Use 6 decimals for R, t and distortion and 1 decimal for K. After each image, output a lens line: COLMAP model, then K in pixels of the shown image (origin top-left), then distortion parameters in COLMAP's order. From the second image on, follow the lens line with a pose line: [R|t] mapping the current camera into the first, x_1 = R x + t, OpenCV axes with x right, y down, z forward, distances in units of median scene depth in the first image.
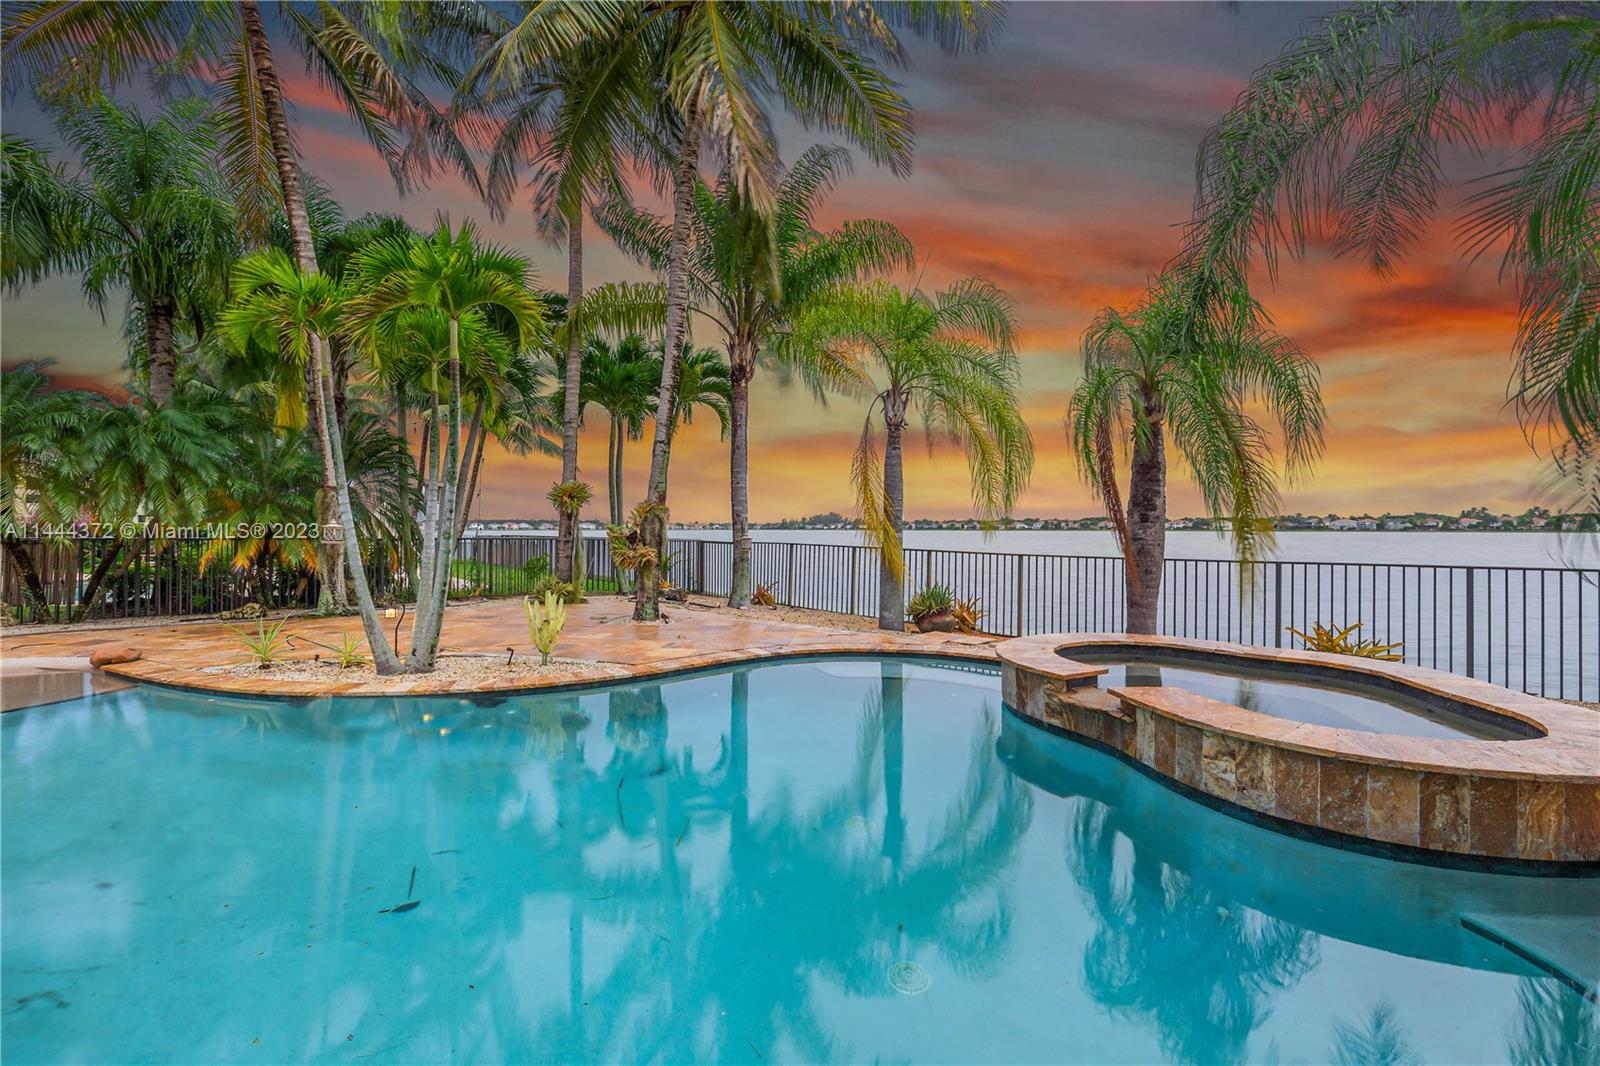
lens RADIAL K [[699.1, 0, 796.0], [0, 699.1, 528.8], [0, 0, 1]] dist [-0.001900, -0.002167]
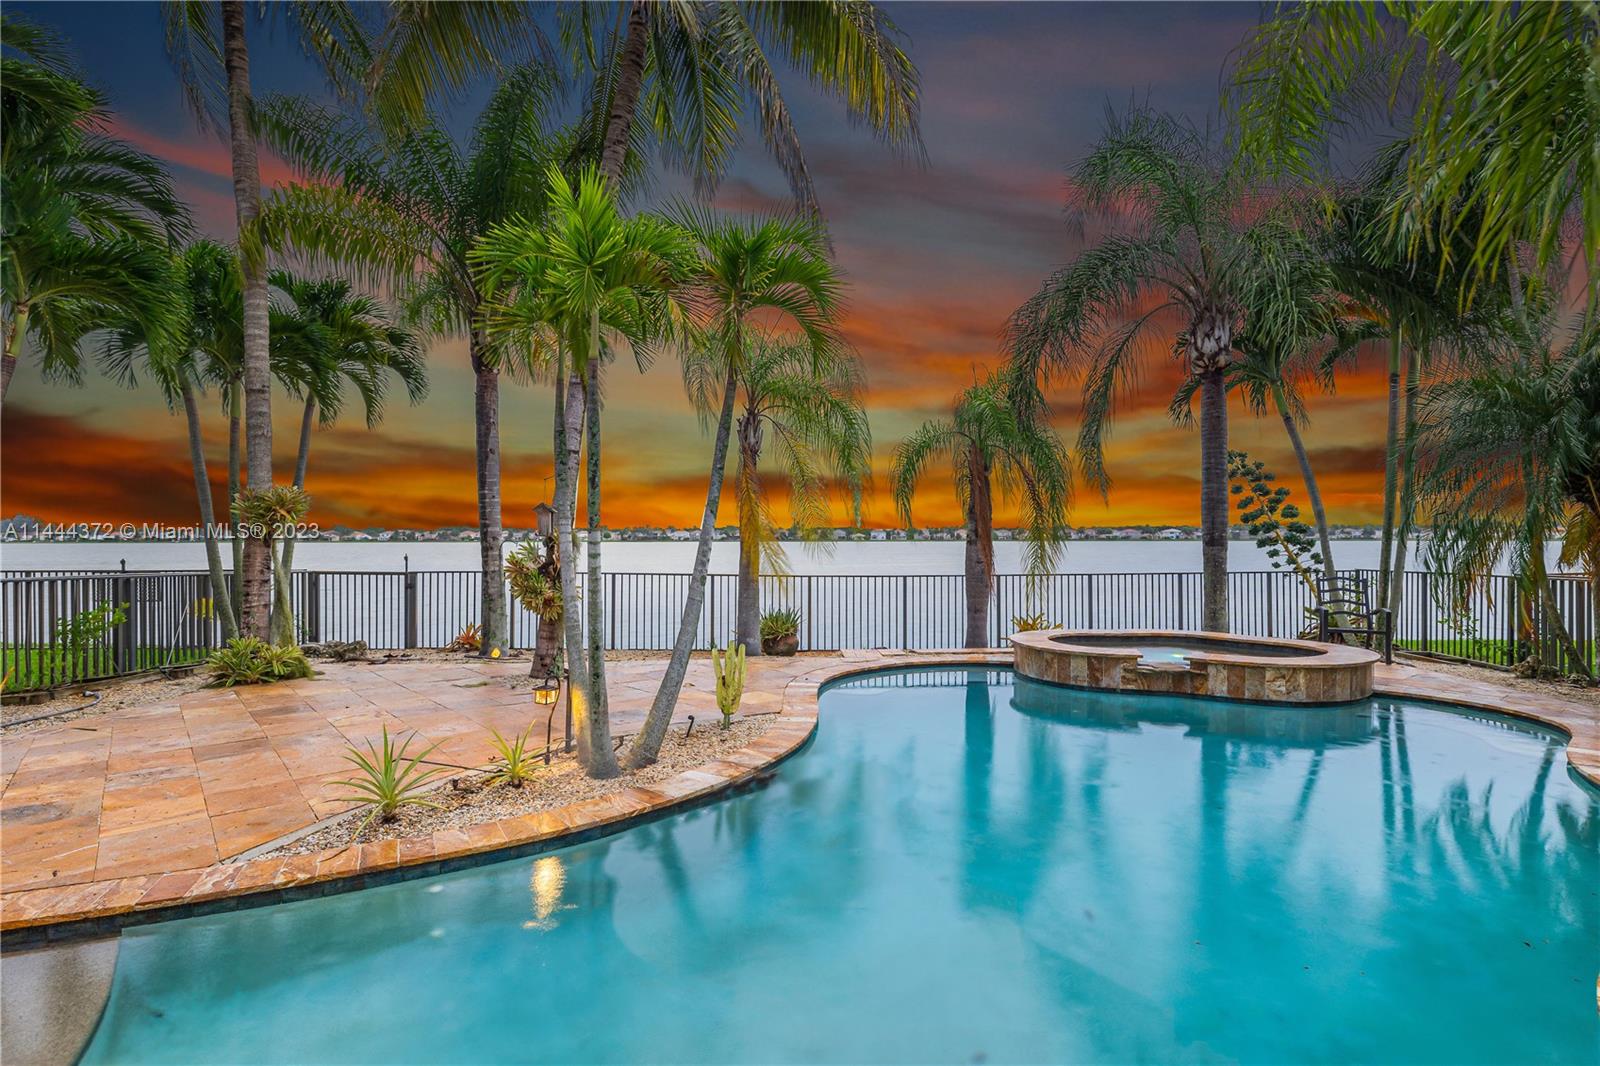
lens RADIAL K [[804.8, 0, 804.9], [0, 804.8, 536.6], [0, 0, 1]] dist [0.007424, 0.000723]
pose [[0.649817, -0.000752, 0.760091, -1.370588], [0.002754, 0.999995, -0.001365, -0.042898], [-0.760086, 0.002981, 0.649816, 0.403418]]
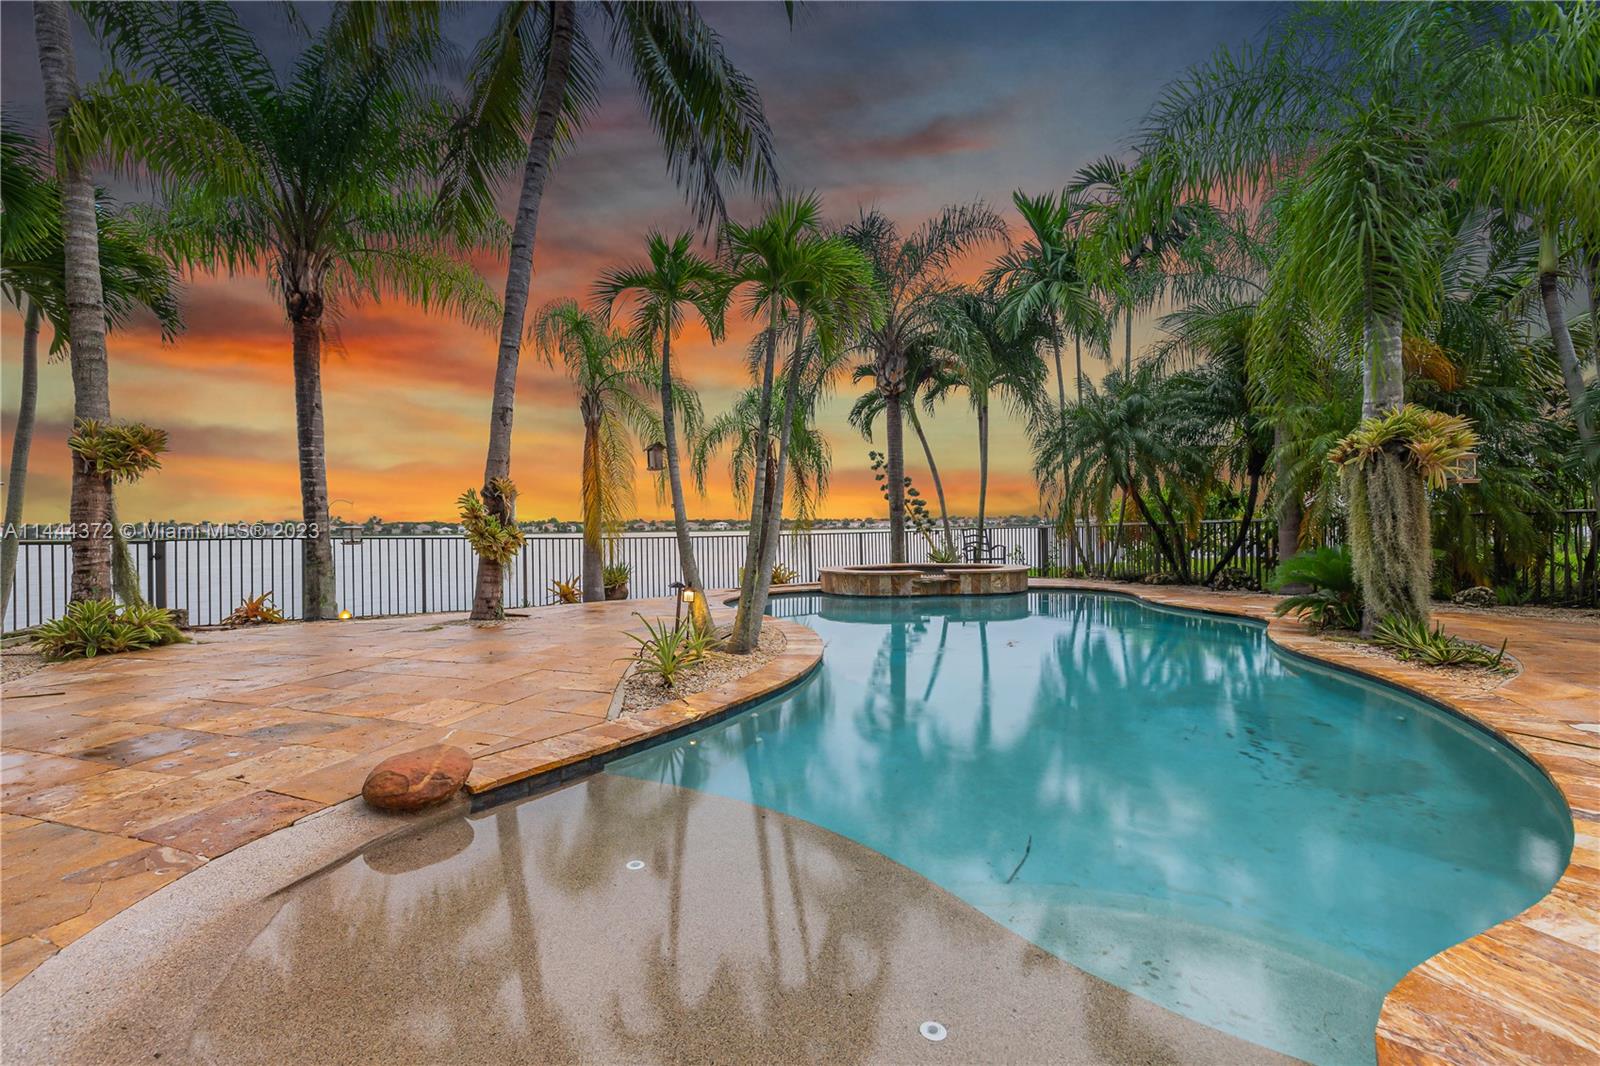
lens RADIAL K [[699.1, 0, 797.7], [0, 699.1, 532.9], [0, 0, 1]] dist [-0.001900, -0.002167]
pose [[0.140826, -0.006034, 0.990016, -1.920863], [0.013503, 0.999900, 0.004173, 0.064961], [-0.989942, 0.012780, 0.140893, 1.050641]]
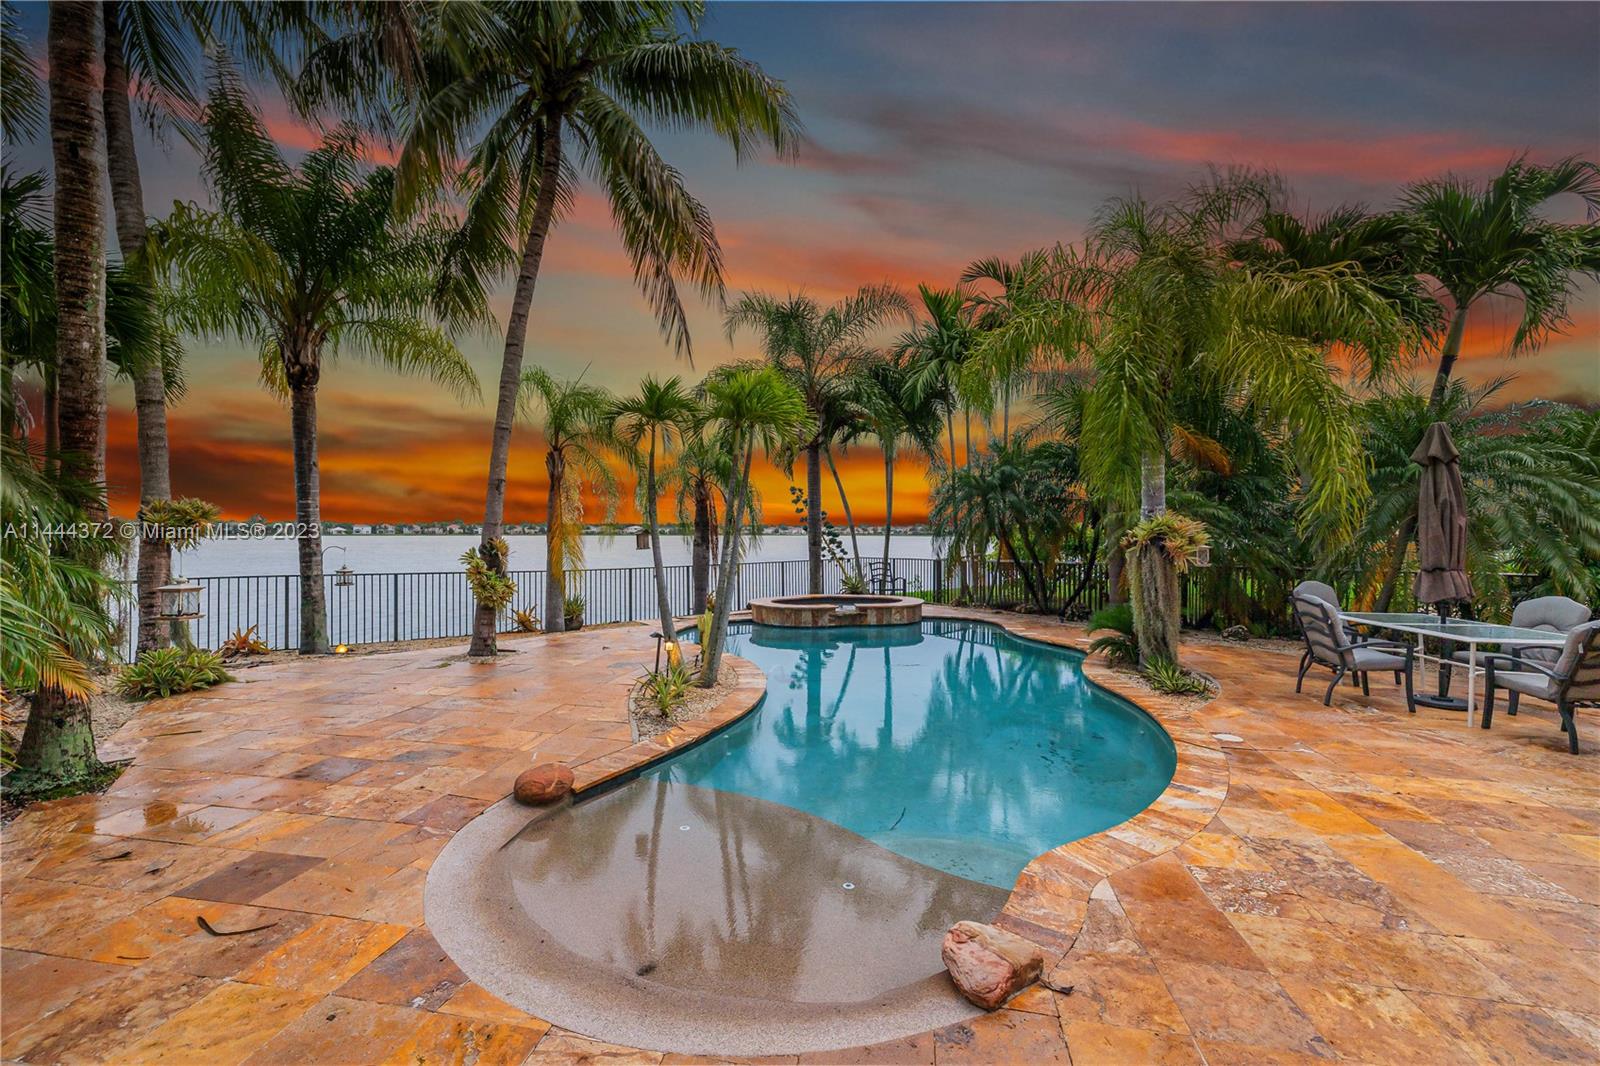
lens RADIAL K [[699.1, 0, 798.5], [0, 699.1, 534.2], [0, 0, 1]] dist [-0.001900, -0.002167]
pose [[0.015193, -0.004807, 0.999873, -2.372322], [-0.001543, 0.999987, 0.004831, -0.092025], [-0.999883, -0.001616, 0.015185, 1.082024]]
